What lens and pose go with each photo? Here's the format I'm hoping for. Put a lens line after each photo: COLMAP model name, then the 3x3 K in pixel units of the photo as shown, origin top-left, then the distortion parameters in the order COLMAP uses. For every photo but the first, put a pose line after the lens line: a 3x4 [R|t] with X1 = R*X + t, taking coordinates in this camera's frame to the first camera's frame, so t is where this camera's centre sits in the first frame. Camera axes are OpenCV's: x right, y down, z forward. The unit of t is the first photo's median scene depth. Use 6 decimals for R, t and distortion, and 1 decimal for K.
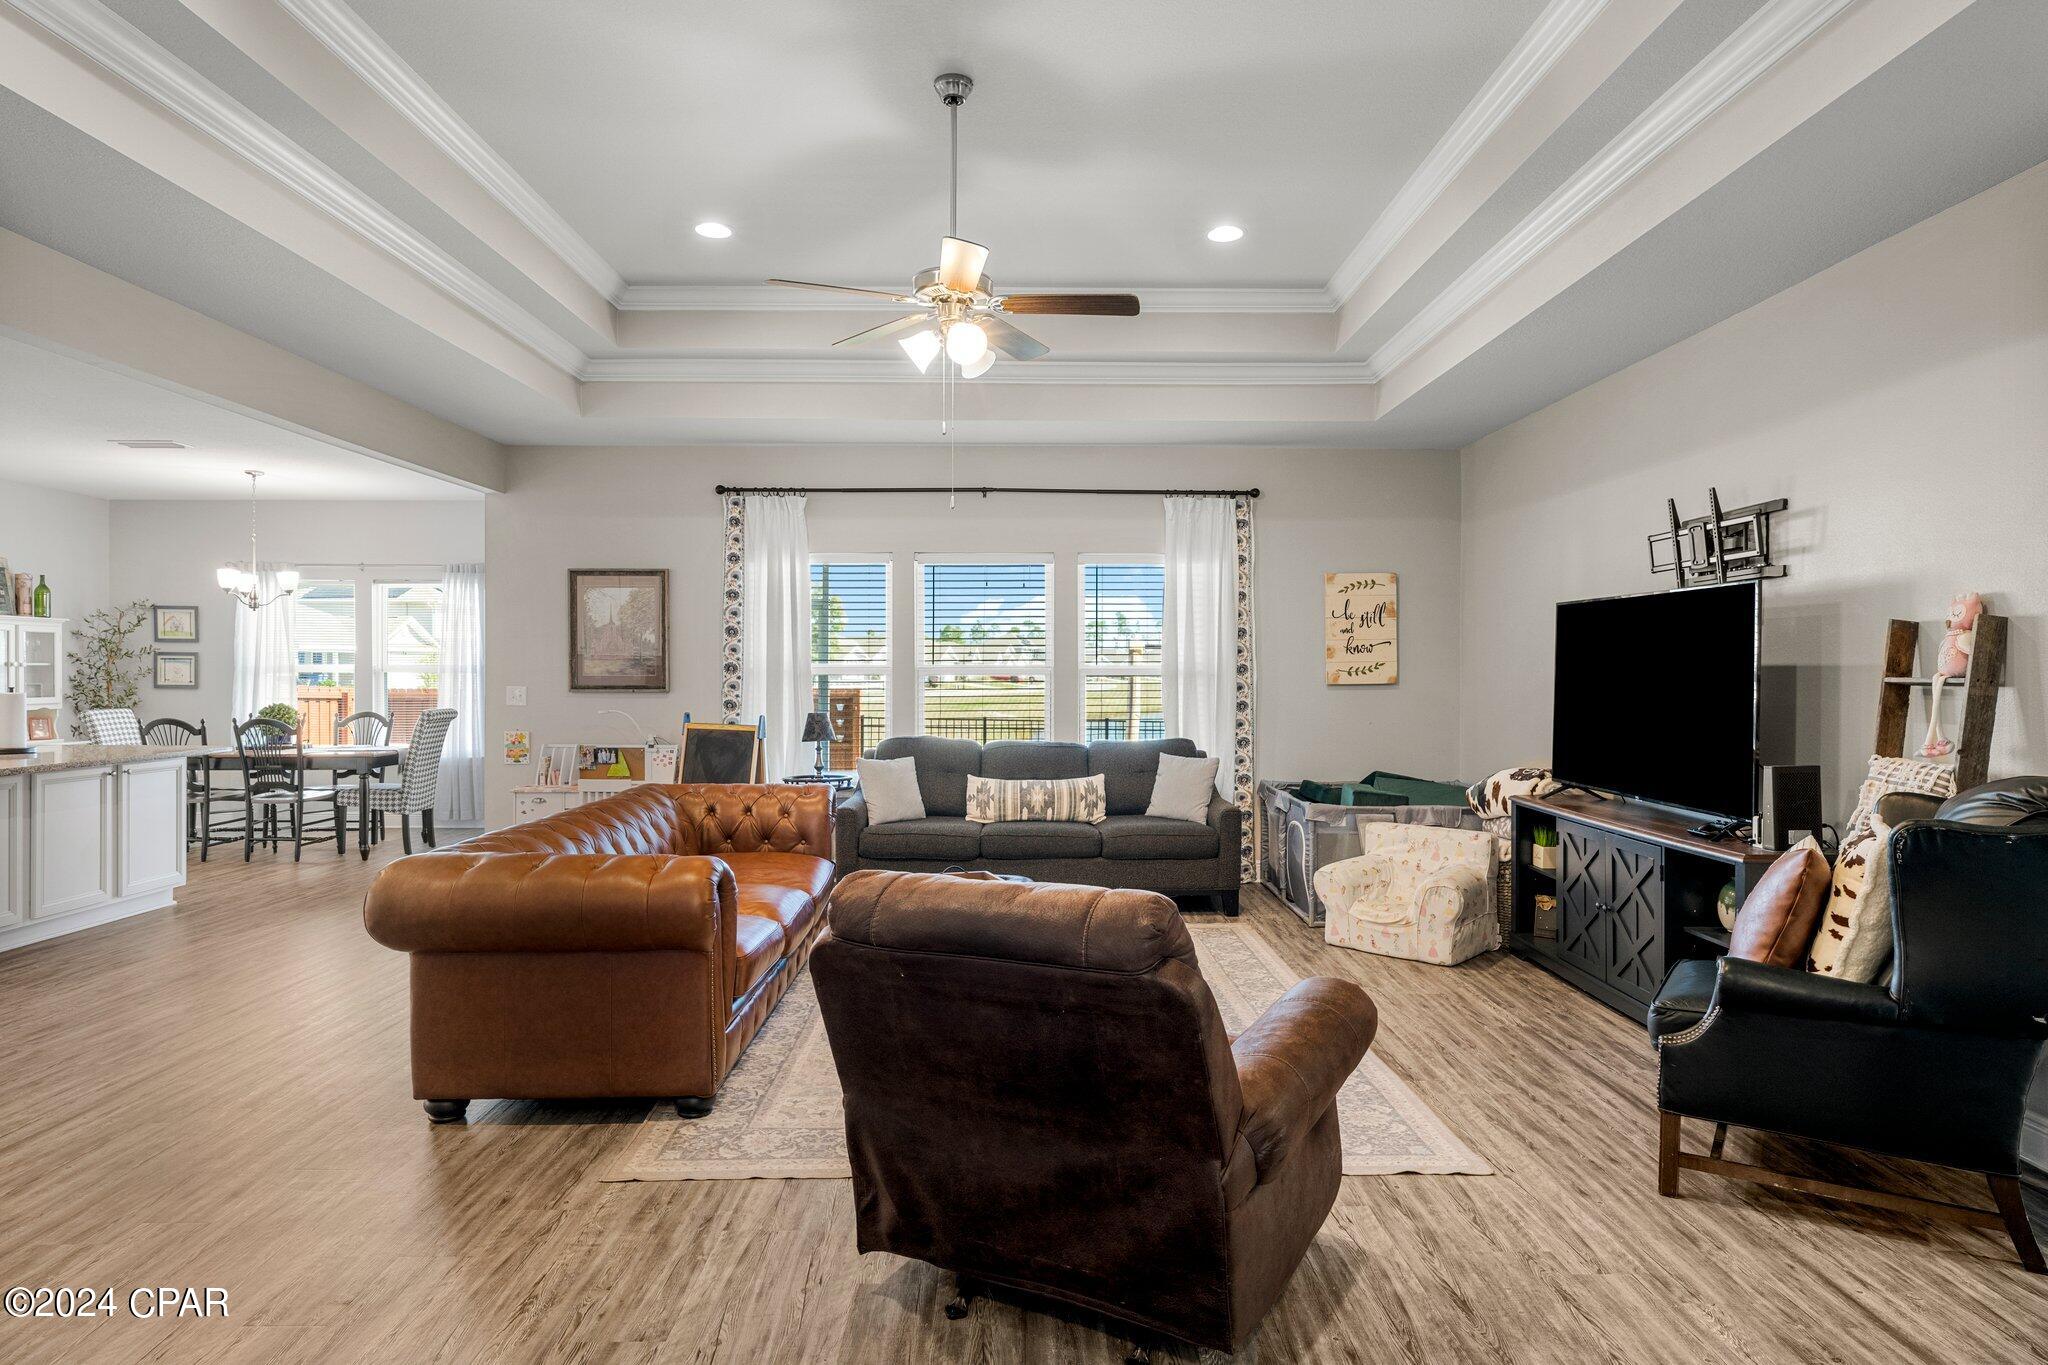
lens RADIAL K [[1150.7, 0, 1025.0], [0, 1150.7, 675.0], [0, 0, 1]] dist [0.003736, 0.000695]
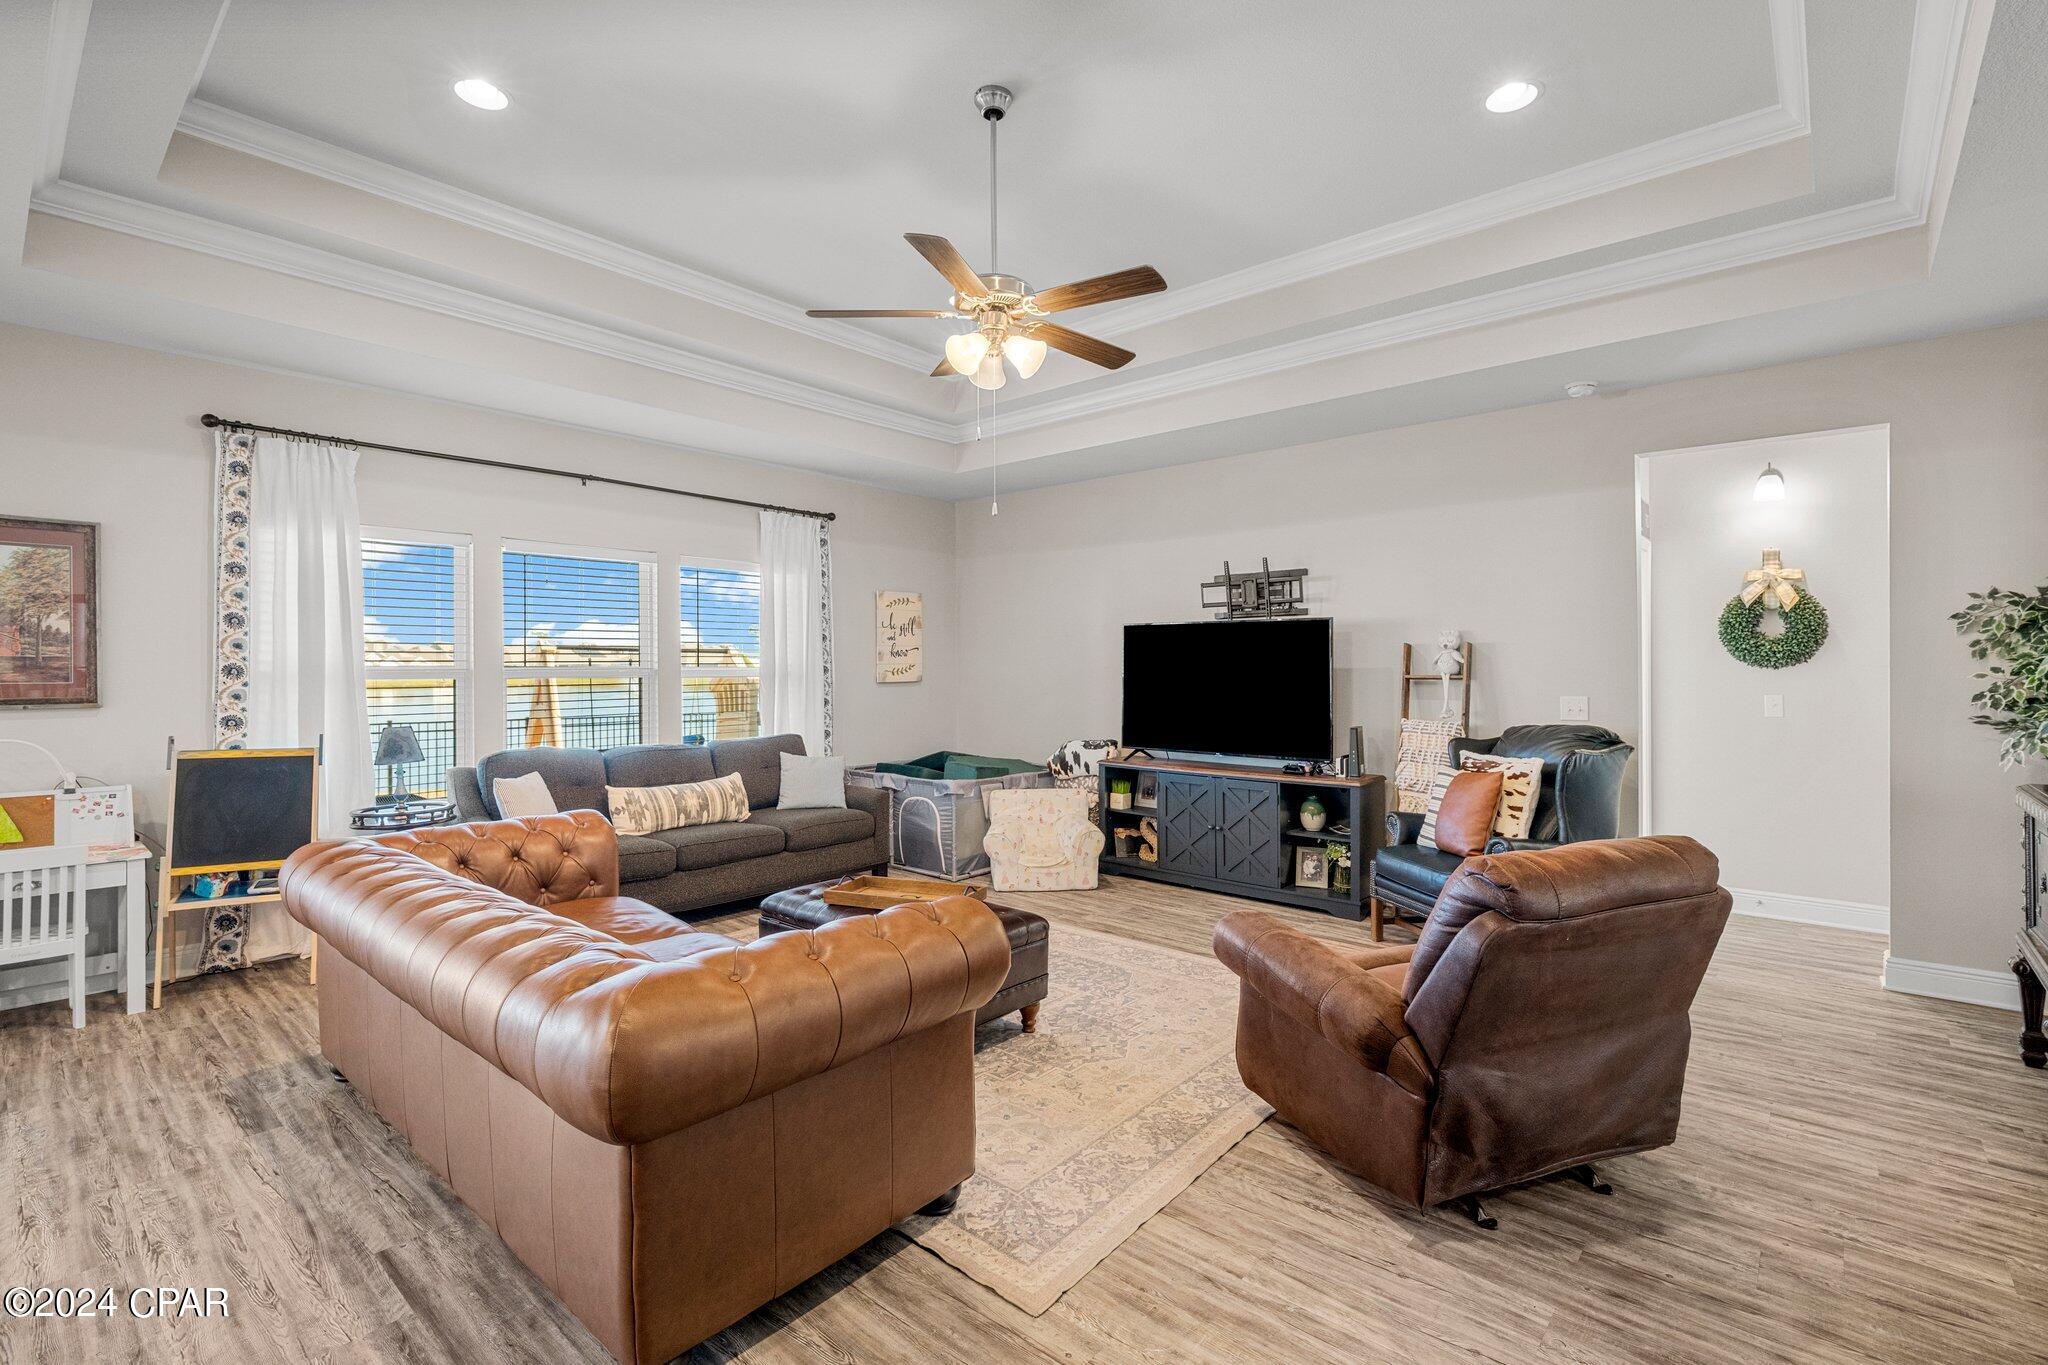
lens RADIAL K [[922.0, 0, 1030.9], [0, 922.0, 669.6], [0, 0, 1]] dist [0.001118, -0.000230]
pose [[0.659950, -0.003009, 0.751303, -0.362092], [0.004712, 0.999989, -0.000134, -0.004613], [-0.751294, 0.003629, 0.659957, 0.245432]]
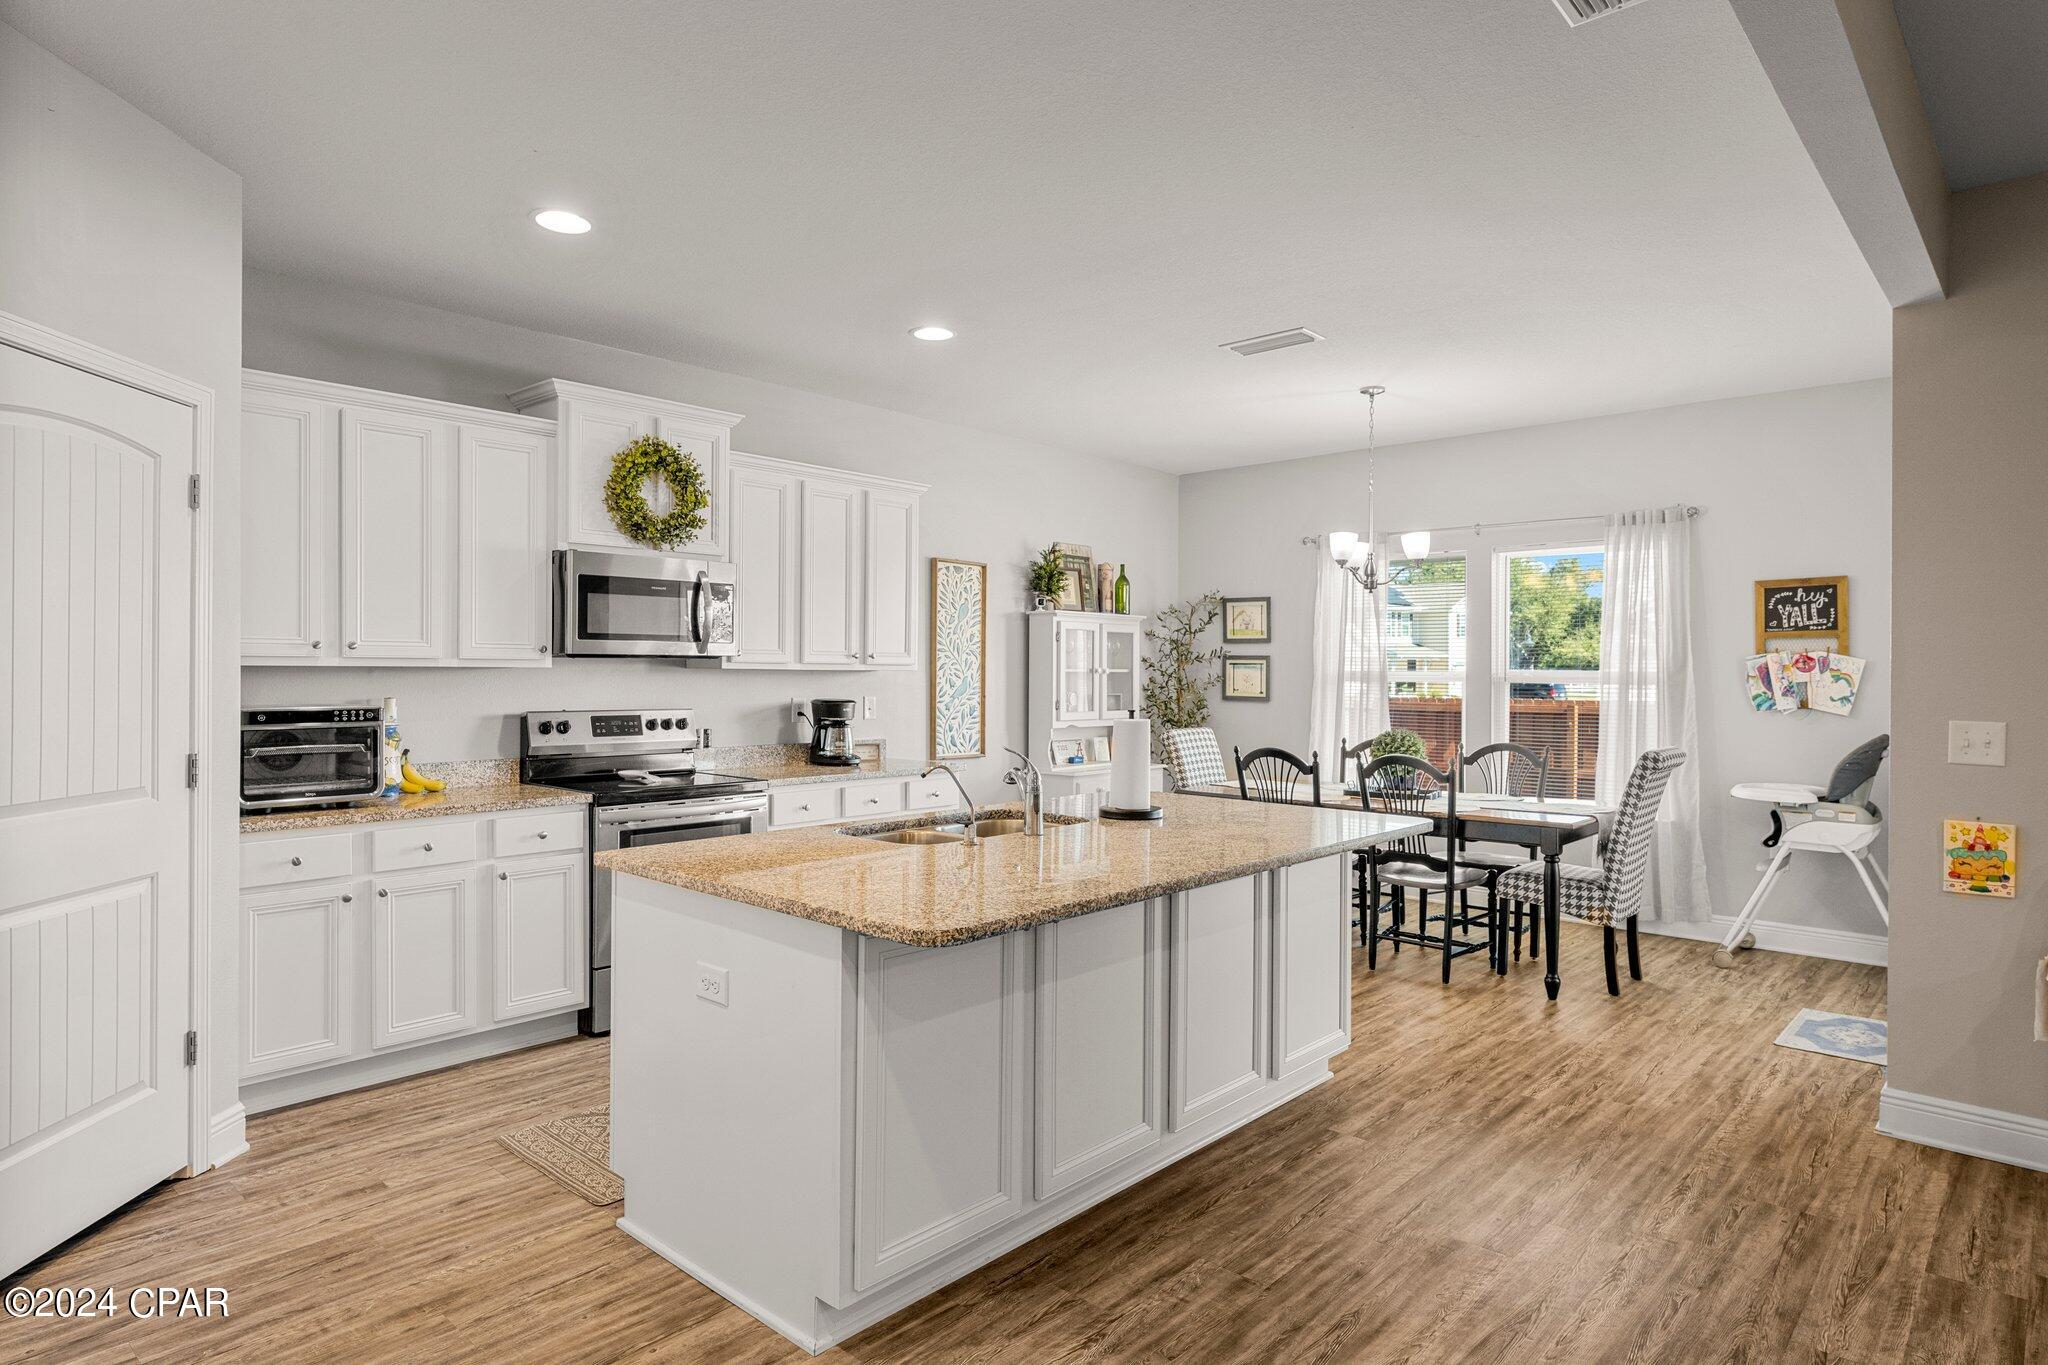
lens RADIAL K [[1150.7, 0, 1019.9], [0, 1150.7, 678.1], [0, 0, 1]] dist [0.003736, 0.000695]
pose [[0.729954, 0.005443, -0.683474, -0.417481], [-0.005574, 0.999982, 0.002011, -0.006607], [0.683473, 0.002342, 0.729972, 0.424006]]
